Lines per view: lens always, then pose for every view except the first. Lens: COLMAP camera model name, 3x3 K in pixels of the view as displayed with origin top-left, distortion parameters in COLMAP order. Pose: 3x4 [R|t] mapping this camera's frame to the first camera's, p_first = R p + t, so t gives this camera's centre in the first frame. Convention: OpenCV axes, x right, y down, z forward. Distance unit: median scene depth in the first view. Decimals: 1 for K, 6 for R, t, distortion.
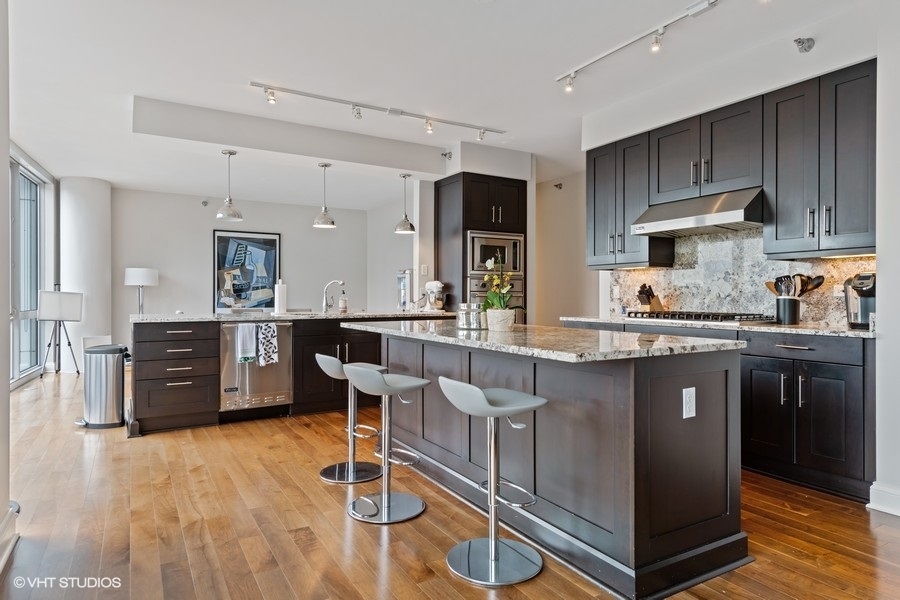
lens RADIAL K [[535.6, 0, 446.6], [0, 535.6, 296.5], [0, 0, 1]] dist [0.013610, -0.000665]
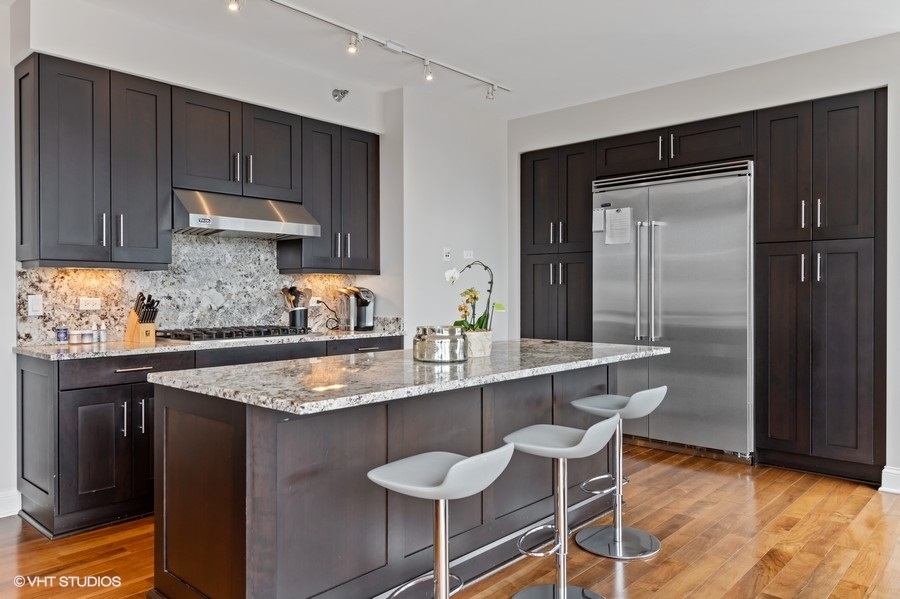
lens RADIAL K [[648.1, 0, 450.0], [0, 648.1, 299.5], [0, 0, 1]] dist [0.008381, 0.000484]
pose [[-0.303349, -0.013641, 0.952782, -0.417467], [0.000954, 0.999893, 0.014619, -0.020388], [-0.952879, 0.005344, -0.303303, 0.650342]]
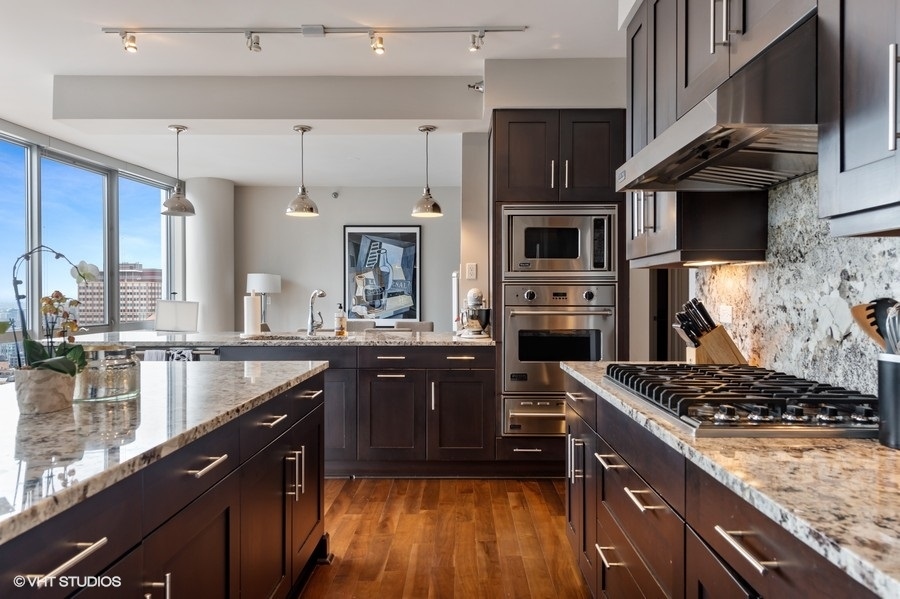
lens RADIAL K [[648.1, 0, 450.0], [0, 648.1, 299.5], [0, 0, 1]] dist [0.008381, 0.000484]
pose [[0.855519, 0.002010, -0.517767, 0.352311], [0.000268, 0.999991, 0.004326, -0.019110], [0.517771, -0.003840, 0.855510, 0.327354]]
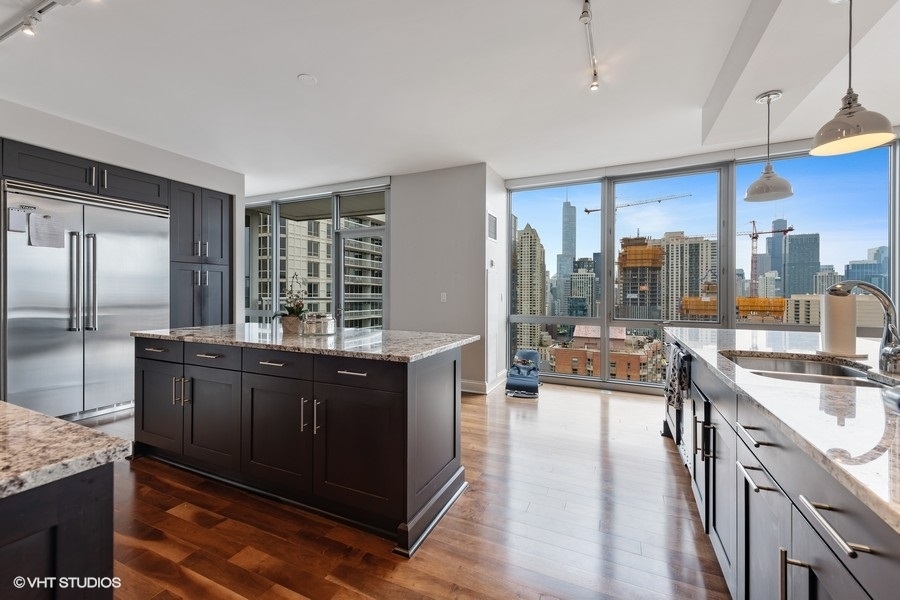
lens RADIAL K [[370.1, 0, 450.2], [0, 370.1, 295.3], [0, 0, 1]] dist [0.002843, 0.000075]
pose [[-0.812142, -0.007278, -0.583414, 0.157478], [-0.011311, 0.999931, 0.003271, -0.017869], [0.583350, 0.009255, -0.812168, 0.952791]]
